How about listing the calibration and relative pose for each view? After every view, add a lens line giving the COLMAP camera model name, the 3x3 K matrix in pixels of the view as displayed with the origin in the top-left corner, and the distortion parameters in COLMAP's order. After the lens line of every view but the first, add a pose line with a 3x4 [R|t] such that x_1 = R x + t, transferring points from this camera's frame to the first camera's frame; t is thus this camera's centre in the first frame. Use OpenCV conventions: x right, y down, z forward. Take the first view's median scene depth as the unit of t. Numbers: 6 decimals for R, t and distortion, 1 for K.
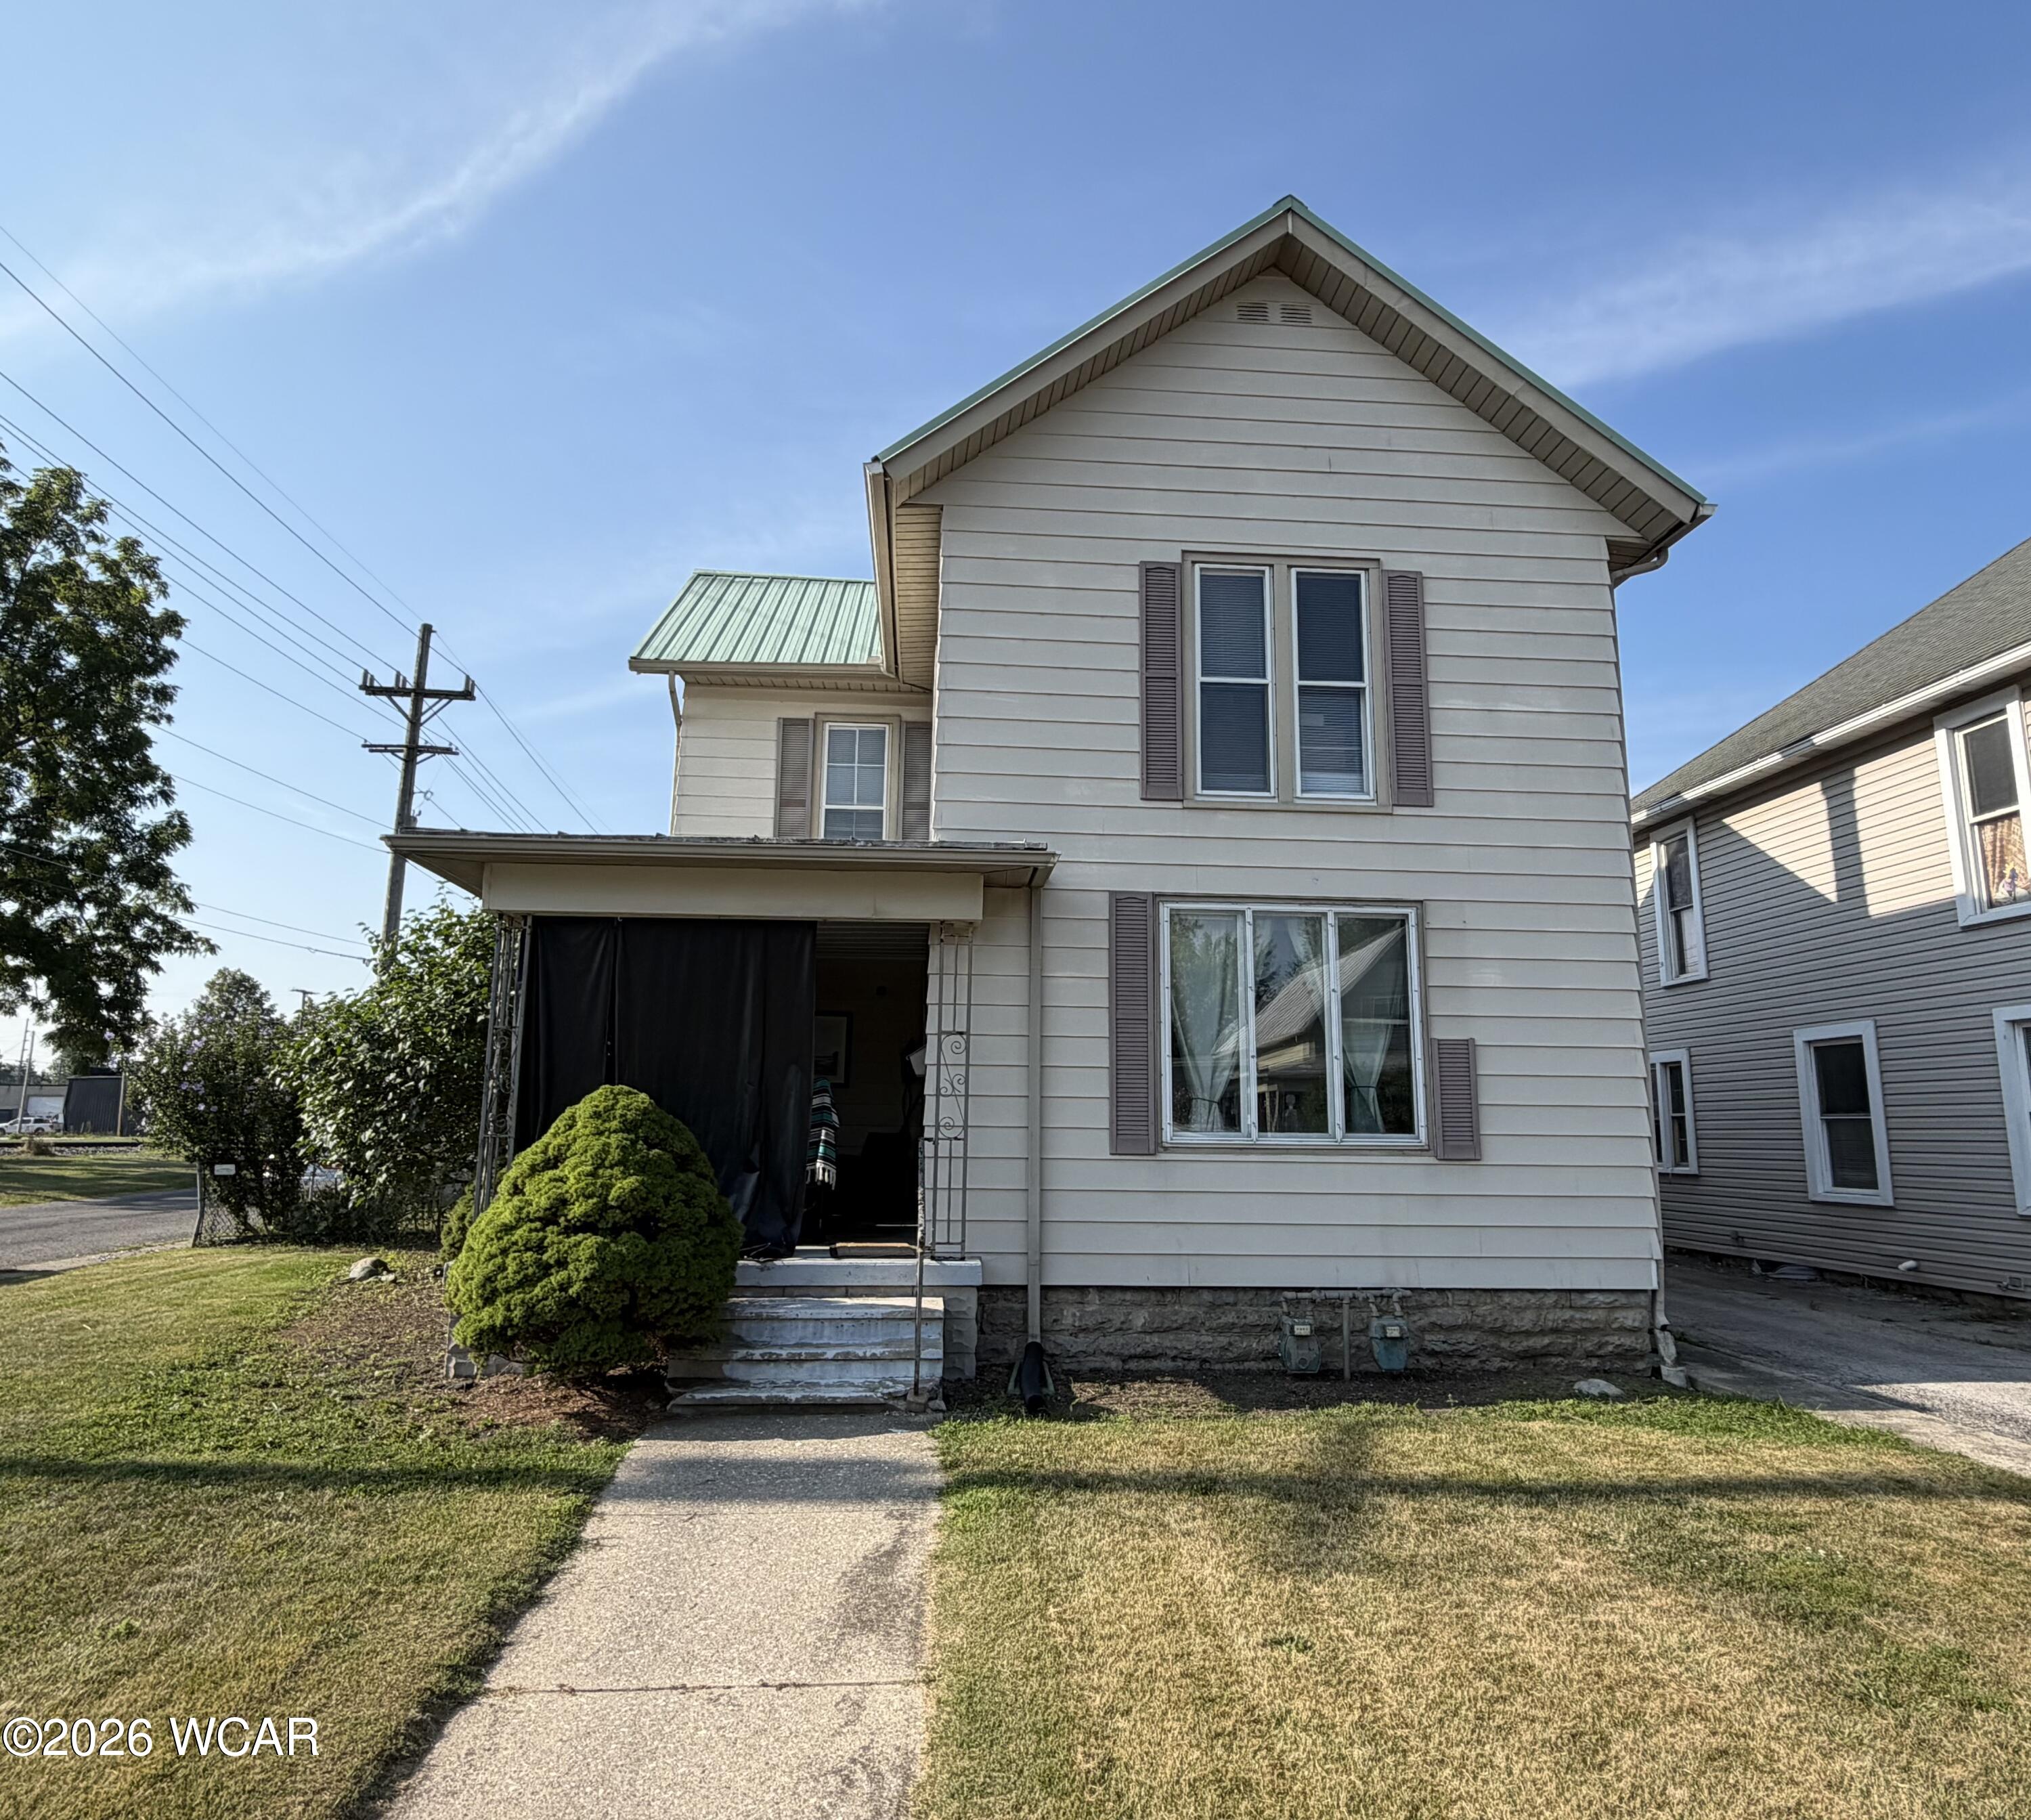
lens RADIAL K [[1253.5, 0, 1015.5], [0, 1253.5, 910.0], [0, 0, 1]] dist [-0.001379, -0.000252]
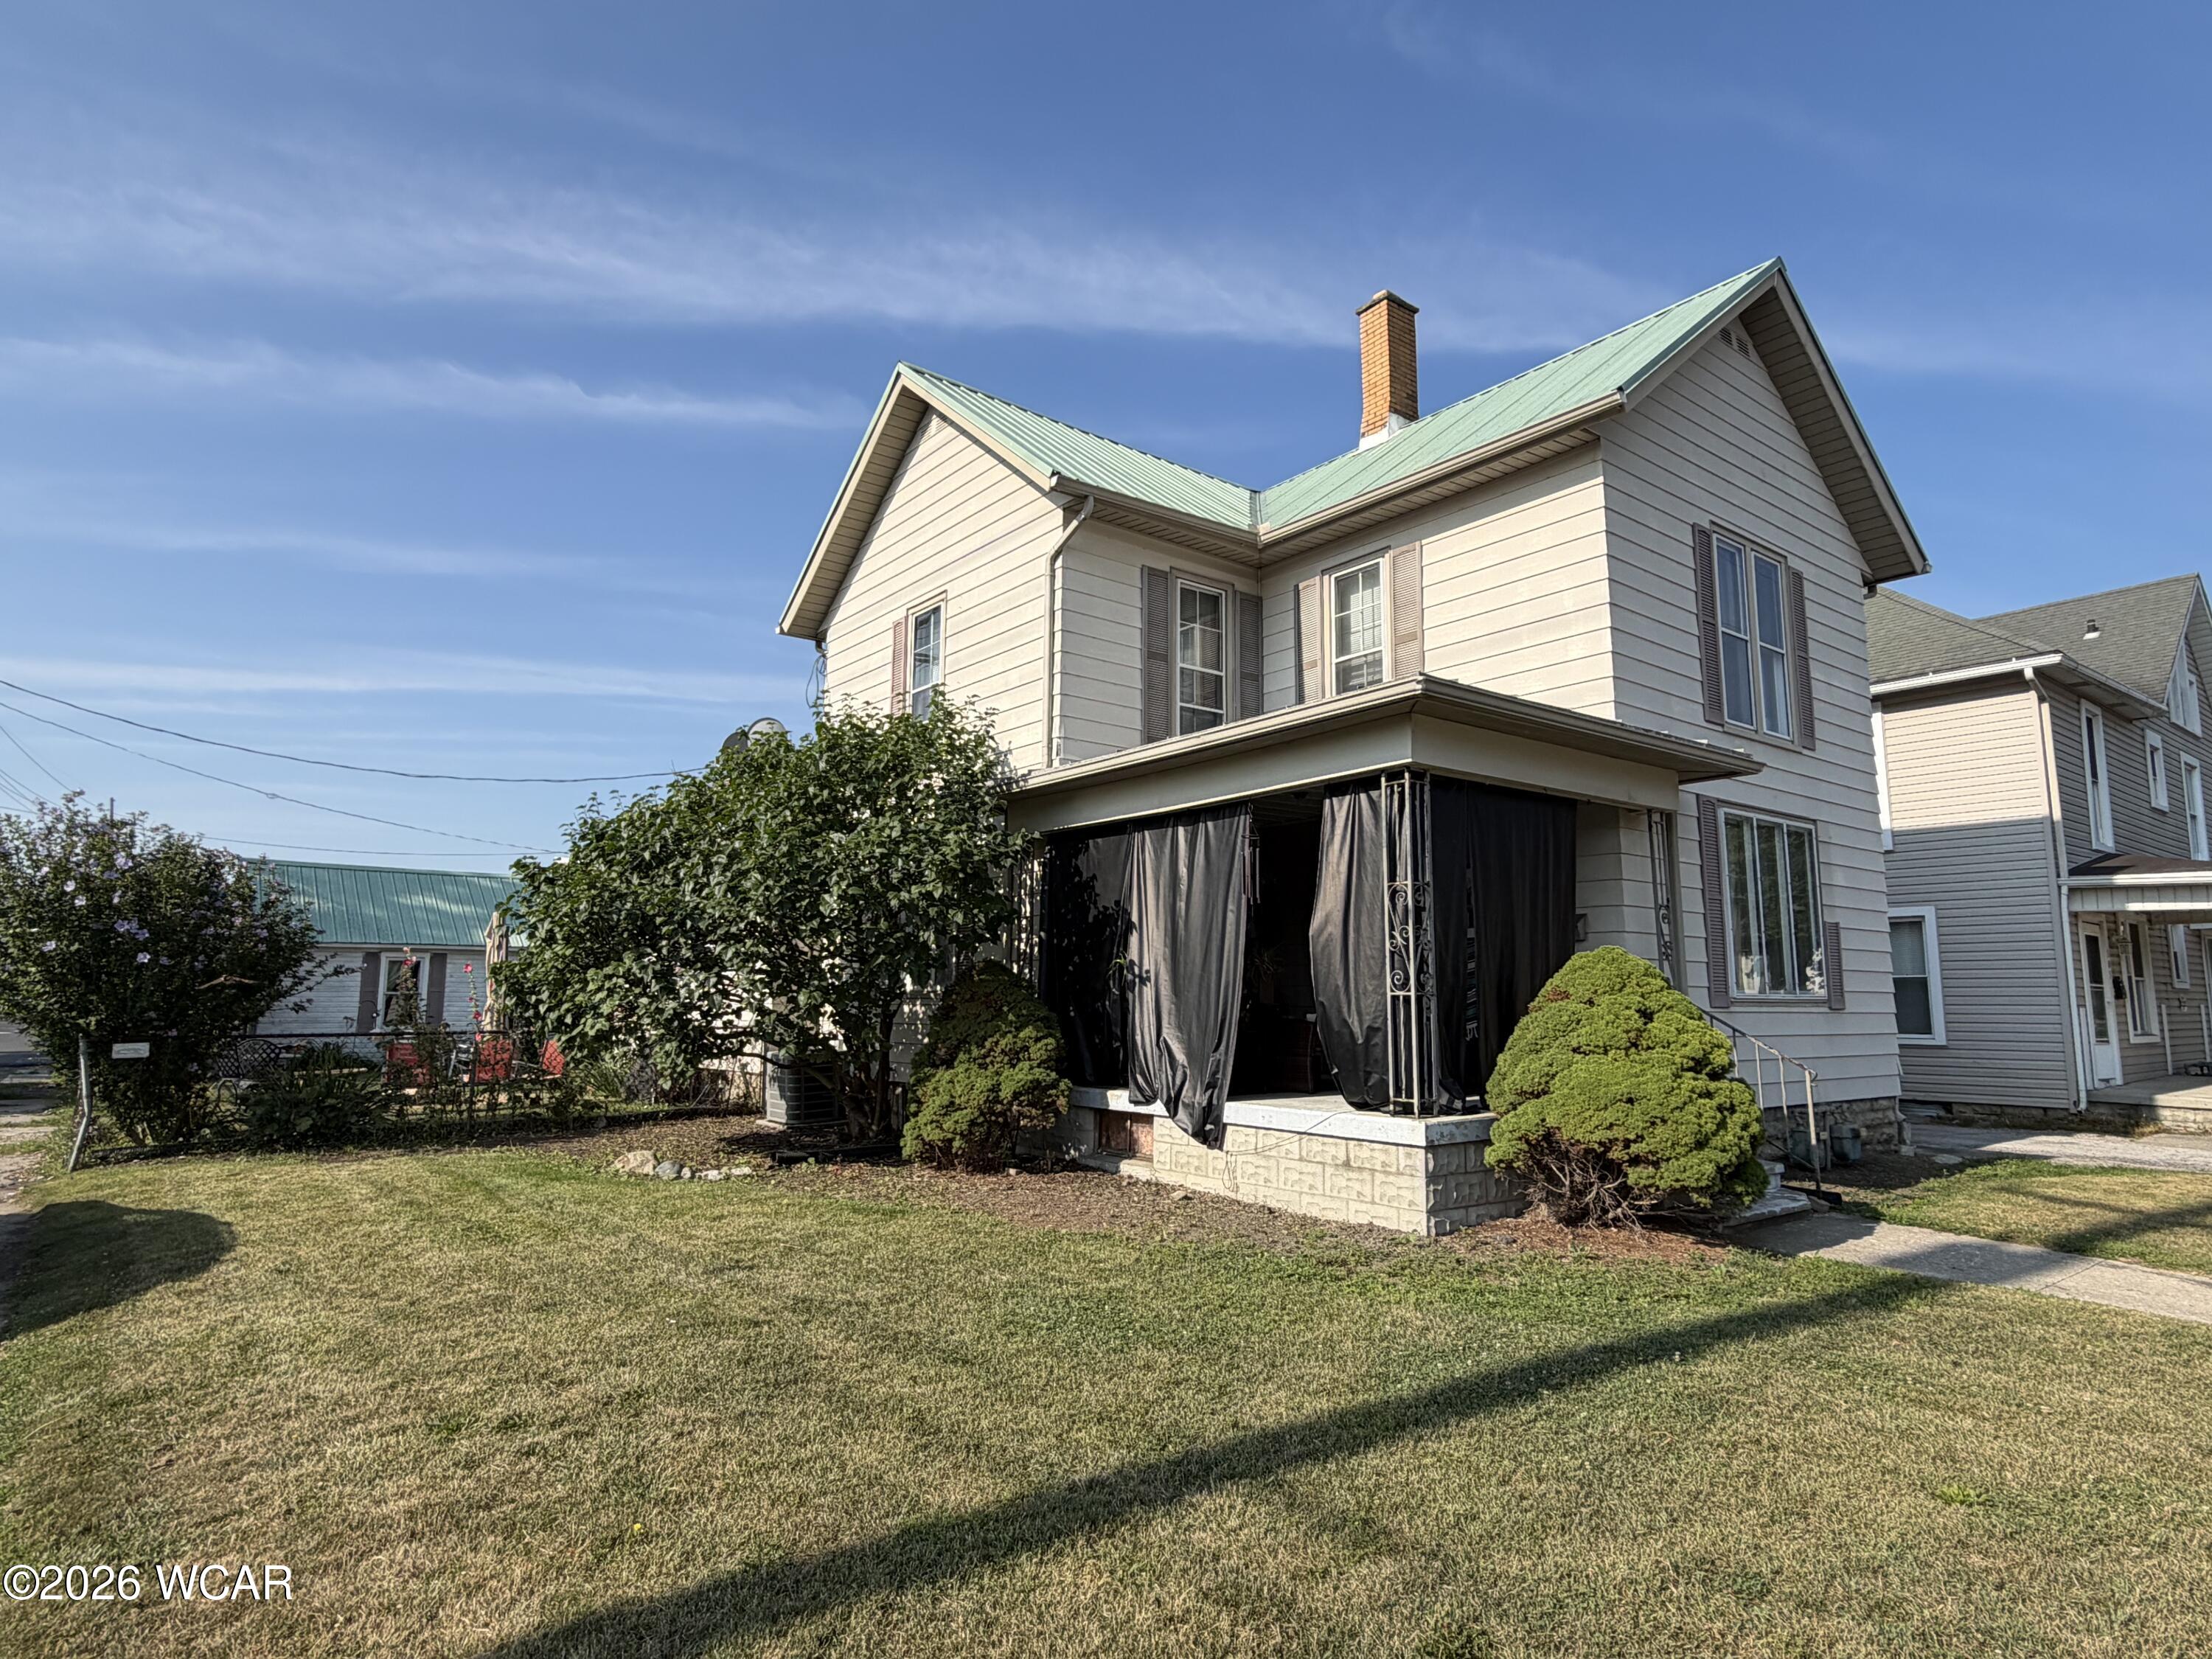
lens RADIAL K [[1258.1, 0, 1106.0], [0, 1258.1, 829.5], [0, 0, 1]] dist [0.001388, 0.000138]
pose [[0.835288, 0.072157, 0.545057, -1.021386], [-0.092121, 0.995704, 0.009357, 0.059799], [-0.542041, -0.058027, 0.838347, 0.270404]]
